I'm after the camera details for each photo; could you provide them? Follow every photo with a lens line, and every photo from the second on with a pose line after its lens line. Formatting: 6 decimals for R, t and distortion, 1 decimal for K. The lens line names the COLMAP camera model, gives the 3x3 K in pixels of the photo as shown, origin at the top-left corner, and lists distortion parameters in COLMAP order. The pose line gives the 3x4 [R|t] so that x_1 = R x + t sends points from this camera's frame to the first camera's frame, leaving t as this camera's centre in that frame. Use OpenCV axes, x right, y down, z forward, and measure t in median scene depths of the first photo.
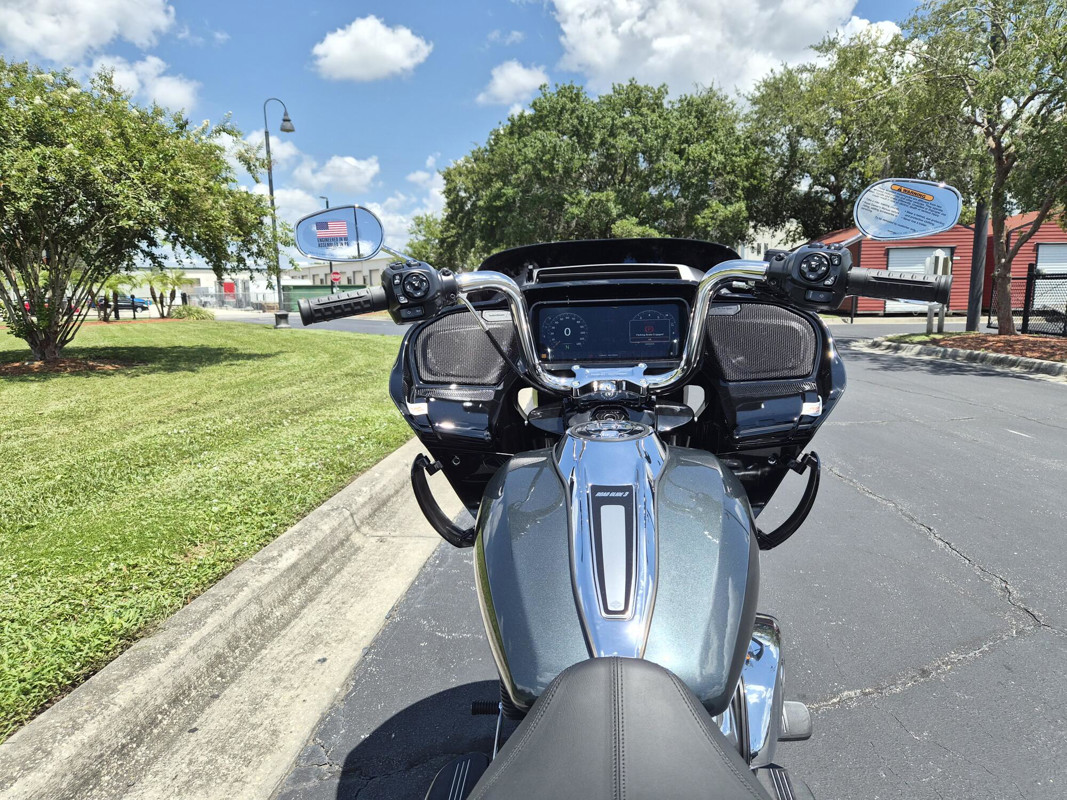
lens RADIAL K [[704.2, 0, 537.5], [0, 704.2, 403.5], [0, 0, 1]] dist [0.055532, -0.059966]
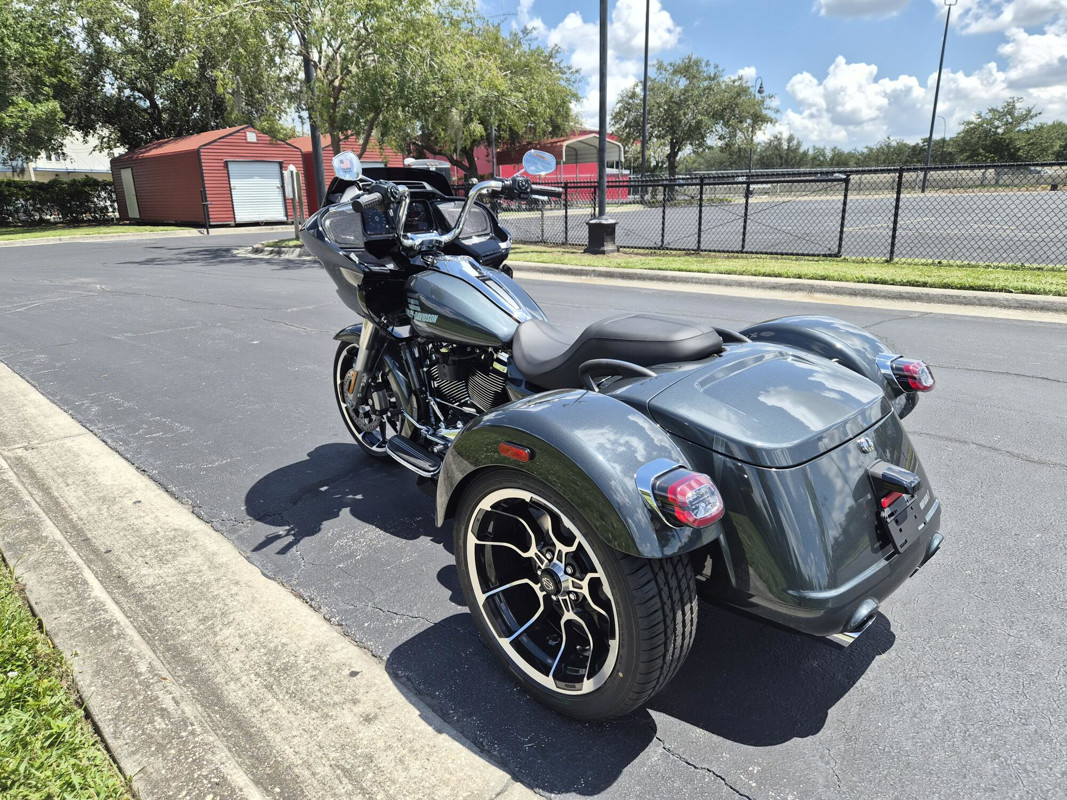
lens RADIAL K [[718.0, 0, 526.8], [0, 718.0, 389.0], [0, 0, 1]] dist [0.053530, -0.043406]
pose [[0.638804, -0.208479, 0.740585, -0.086236], [0.138984, 0.978020, 0.155435, 0.007265], [-0.756712, 0.003638, 0.653738, -0.039324]]
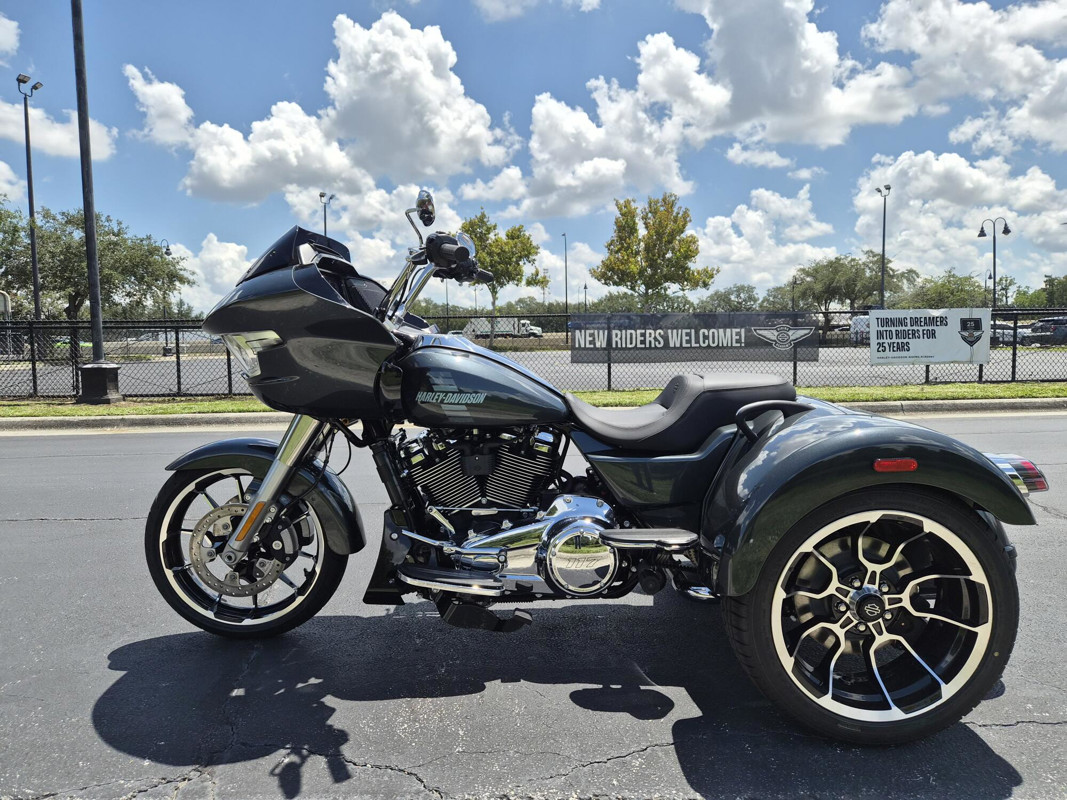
lens RADIAL K [[710.2, 0, 536.1], [0, 710.2, 388.9], [0, 0, 1]] dist [0.054467, -0.046715]
pose [[-0.105284, -0.053446, 0.993005, -0.103202], [0.173787, 0.982200, 0.071290, 0.005402], [-0.979139, 0.180077, -0.094121, 0.051816]]
